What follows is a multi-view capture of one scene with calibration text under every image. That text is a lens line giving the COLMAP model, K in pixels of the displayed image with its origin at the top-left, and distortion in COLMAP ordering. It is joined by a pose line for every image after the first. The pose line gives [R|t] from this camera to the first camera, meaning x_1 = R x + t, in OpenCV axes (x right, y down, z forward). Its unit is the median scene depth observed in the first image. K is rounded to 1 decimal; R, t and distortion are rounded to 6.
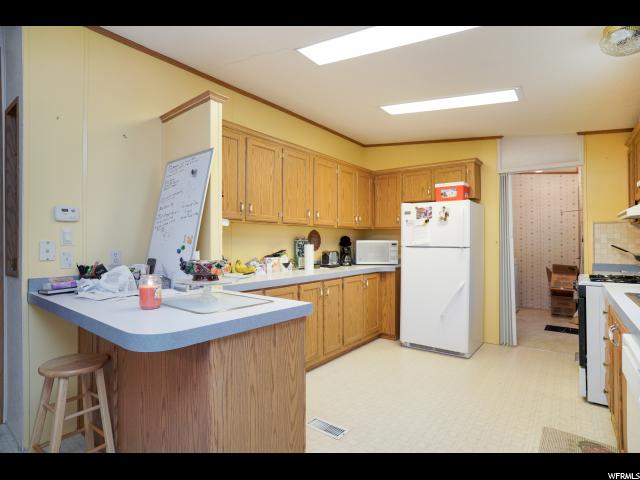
lens RADIAL K [[333.1, 0, 315.8], [0, 333.1, 243.1], [0, 0, 1]] dist [-0.073597, 0.043935]
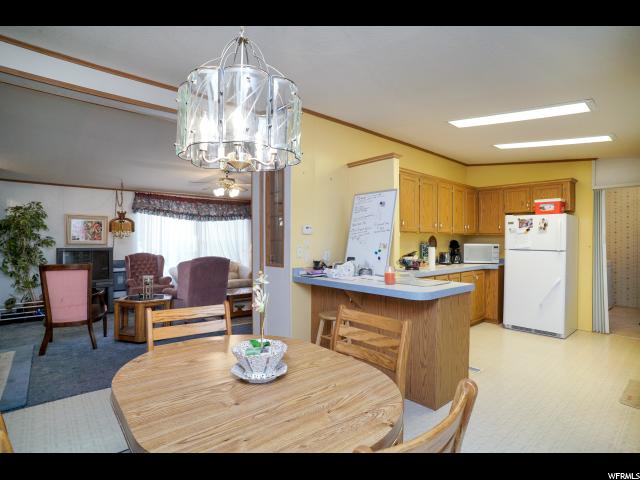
lens RADIAL K [[333.1, 0, 315.8], [0, 333.1, 243.1], [0, 0, 1]] dist [-0.073597, 0.043935]
pose [[0.982027, 0.007063, -0.188608, -0.222613], [-0.005893, 0.999960, 0.006763, -0.018133], [0.188648, -0.005530, 0.982029, -0.373681]]
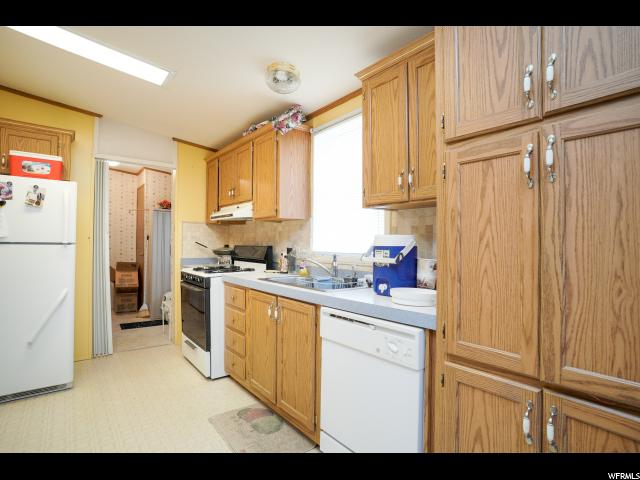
lens RADIAL K [[333.1, 0, 315.8], [0, 333.1, 243.1], [0, 0, 1]] dist [-0.073597, 0.043935]
pose [[0.253593, 0.003570, 0.967304, -0.114597], [-0.005957, 0.999980, -0.002129, 0.009046], [-0.967293, -0.005222, 0.253609, 0.235309]]
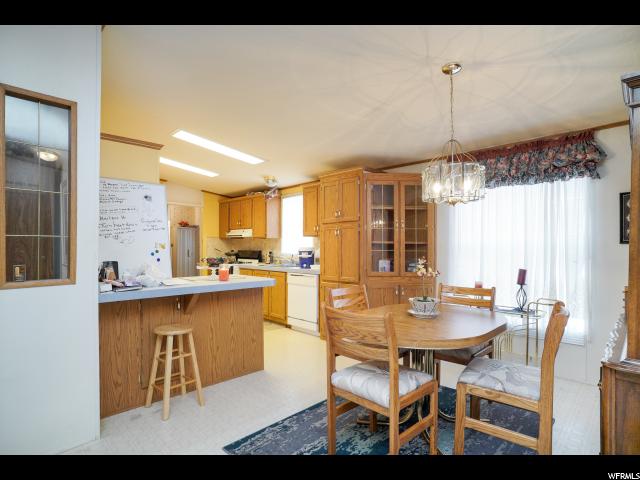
lens RADIAL K [[333.1, 0, 315.8], [0, 333.1, 243.1], [0, 0, 1]] dist [-0.073597, 0.043935]
pose [[0.127321, 0.012482, 0.991783, -0.966352], [-0.004419, 0.999918, -0.012017, -0.004445], [-0.991852, -0.002853, 0.127365, 0.065661]]
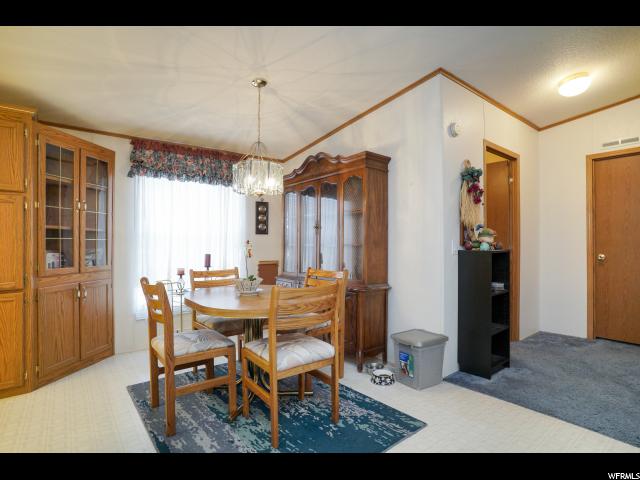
lens RADIAL K [[333.1, 0, 315.8], [0, 333.1, 243.1], [0, 0, 1]] dist [-0.073597, 0.043935]
pose [[-0.972099, 0.006511, 0.234482, -0.624583], [0.005958, 0.999978, -0.003066, 0.021531], [-0.234496, -0.001583, -0.972116, 0.565499]]
